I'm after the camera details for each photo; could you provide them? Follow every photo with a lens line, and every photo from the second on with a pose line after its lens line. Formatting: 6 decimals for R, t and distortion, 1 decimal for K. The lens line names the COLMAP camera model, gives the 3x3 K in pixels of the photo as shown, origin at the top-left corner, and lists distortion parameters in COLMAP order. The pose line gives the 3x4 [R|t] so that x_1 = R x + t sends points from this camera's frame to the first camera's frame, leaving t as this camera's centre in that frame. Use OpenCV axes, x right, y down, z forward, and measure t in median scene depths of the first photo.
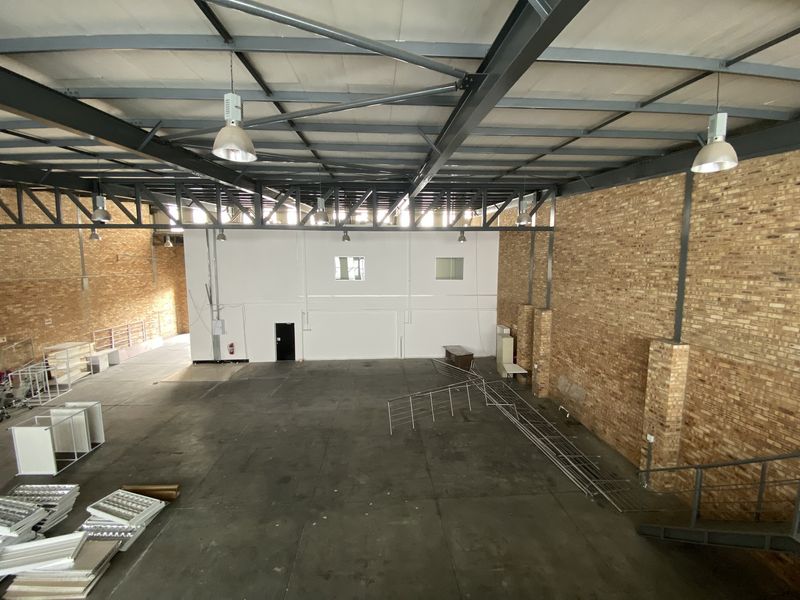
lens RADIAL K [[317.9, 0, 396.2], [0, 317.9, 300.9], [0, 0, 1]] dist [0.001981, -0.013248]
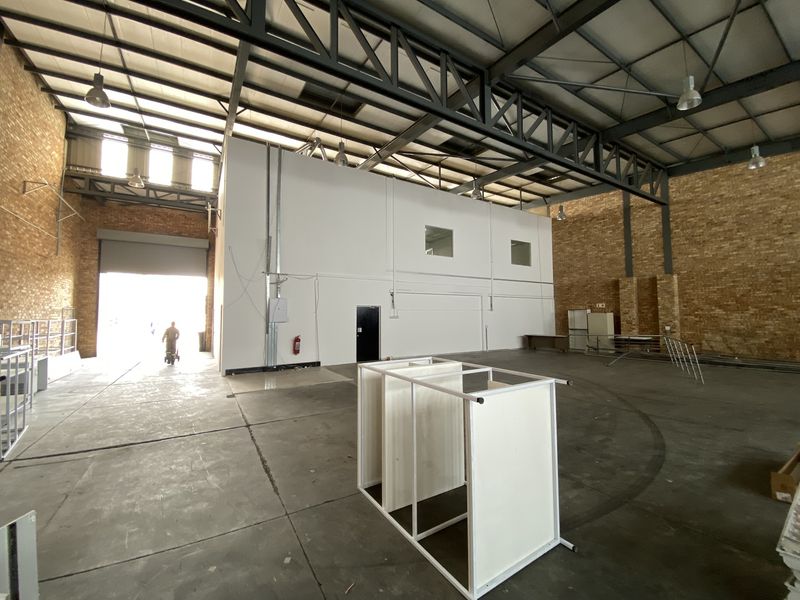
lens RADIAL K [[317.9, 0, 394.2], [0, 317.9, 298.1], [0, 0, 1]] dist [0.001981, -0.013248]
pose [[0.891372, 0.020158, 0.452824, -0.630964], [0.050556, 0.988356, -0.143516, 0.158566], [-0.450444, 0.150820, 0.879974, 0.354213]]
